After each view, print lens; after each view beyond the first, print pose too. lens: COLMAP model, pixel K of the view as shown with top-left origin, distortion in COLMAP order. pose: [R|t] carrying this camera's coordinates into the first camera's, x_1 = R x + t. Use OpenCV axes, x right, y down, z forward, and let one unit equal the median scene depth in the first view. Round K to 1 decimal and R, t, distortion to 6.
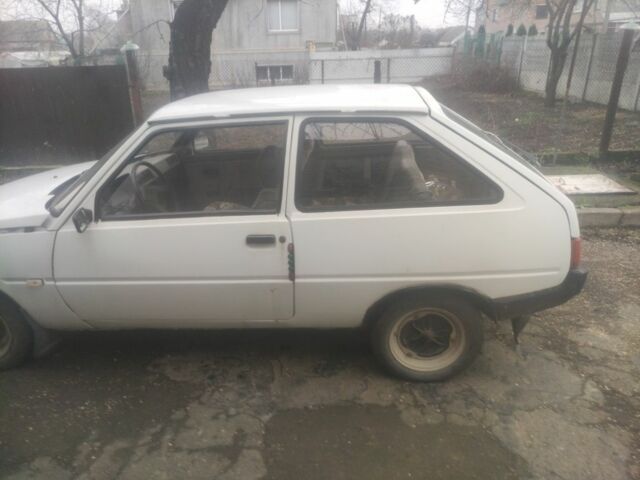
lens RADIAL K [[436.1, 0, 320.8], [0, 436.1, 247.3], [0, 0, 1]] dist [0.001800, 0.000241]
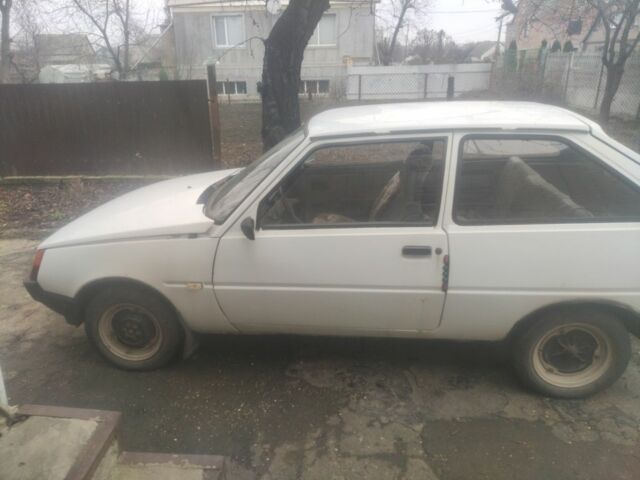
lens RADIAL K [[439.9, 0, 320.0], [0, 439.9, 240.0], [0, 0, 1]] dist [0.058879, -0.072187]
pose [[0.998852, 0.023794, -0.041578, -0.294862], [-0.025717, 0.998594, -0.046349, 0.010401], [0.040417, 0.047365, 0.998060, -0.049859]]
